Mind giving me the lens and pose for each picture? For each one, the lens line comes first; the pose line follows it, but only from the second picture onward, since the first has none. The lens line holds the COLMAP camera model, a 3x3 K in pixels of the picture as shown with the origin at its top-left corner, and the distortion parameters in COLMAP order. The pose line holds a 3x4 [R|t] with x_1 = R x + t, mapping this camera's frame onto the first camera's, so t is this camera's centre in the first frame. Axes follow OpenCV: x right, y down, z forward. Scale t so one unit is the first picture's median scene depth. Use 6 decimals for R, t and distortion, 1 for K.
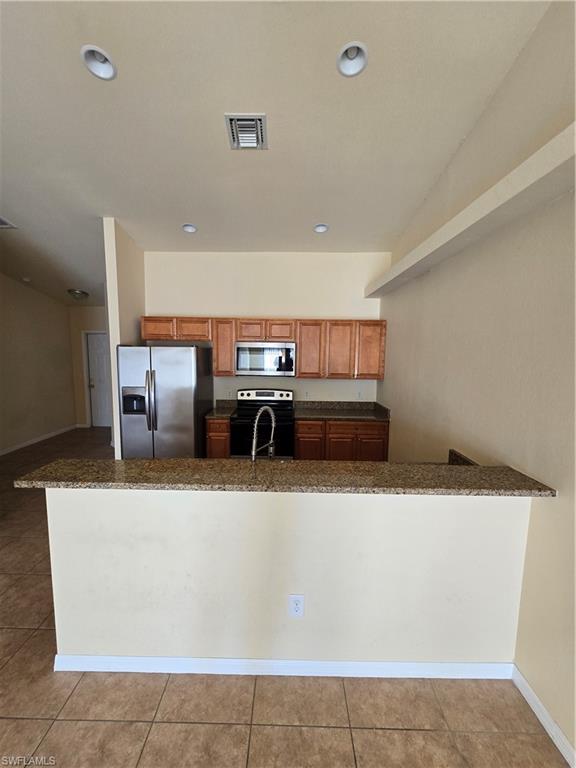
lens RADIAL K [[315.6, 0, 285.8], [0, 315.6, 382.8], [0, 0, 1]] dist [0.000496, 0.000418]
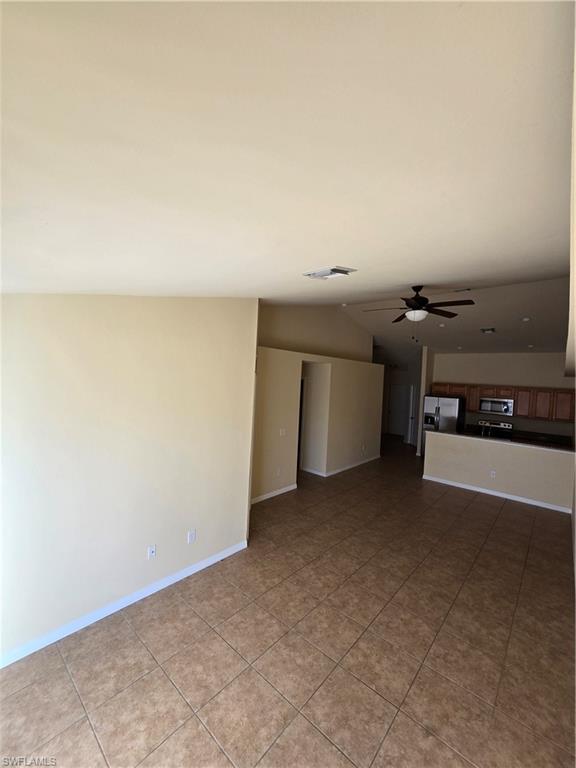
lens RADIAL K [[315.6, 0, 285.8], [0, 315.6, 382.8], [0, 0, 1]] dist [0.000496, 0.000418]
pose [[0.751996, 0.034934, -0.658241, 0.251893], [-0.114681, 0.990299, -0.078459, 0.090452], [0.649115, 0.134488, 0.748707, -1.430735]]
